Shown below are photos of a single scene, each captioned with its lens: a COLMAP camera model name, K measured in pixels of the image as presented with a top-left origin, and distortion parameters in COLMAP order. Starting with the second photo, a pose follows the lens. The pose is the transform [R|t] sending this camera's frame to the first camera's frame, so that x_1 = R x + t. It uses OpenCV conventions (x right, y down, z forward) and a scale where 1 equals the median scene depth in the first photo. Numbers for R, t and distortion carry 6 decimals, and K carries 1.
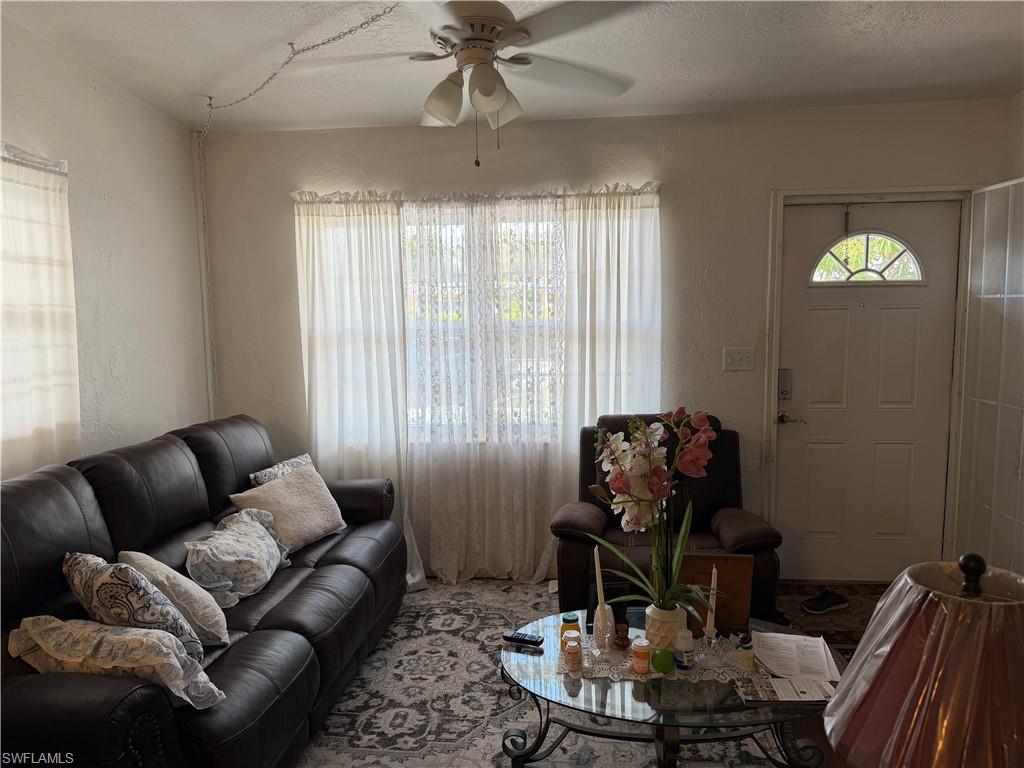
lens RADIAL K [[719.4, 0, 515.0], [0, 719.4, 390.5], [0, 0, 1]] dist [0.119031, -0.186825]
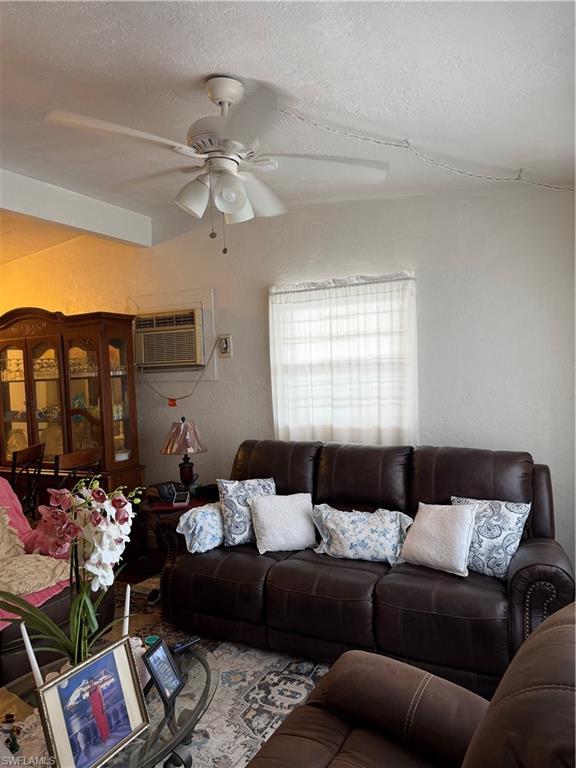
lens RADIAL K [[539.5, 0, 285.3], [0, 539.5, 390.0], [0, 0, 1]] dist [0.126980, -0.208256]
pose [[-0.379732, 0.068748, -0.922538, 0.673671], [-0.052576, 0.994019, 0.095716, -0.156732], [0.923601, 0.084850, -0.373847, 1.293554]]
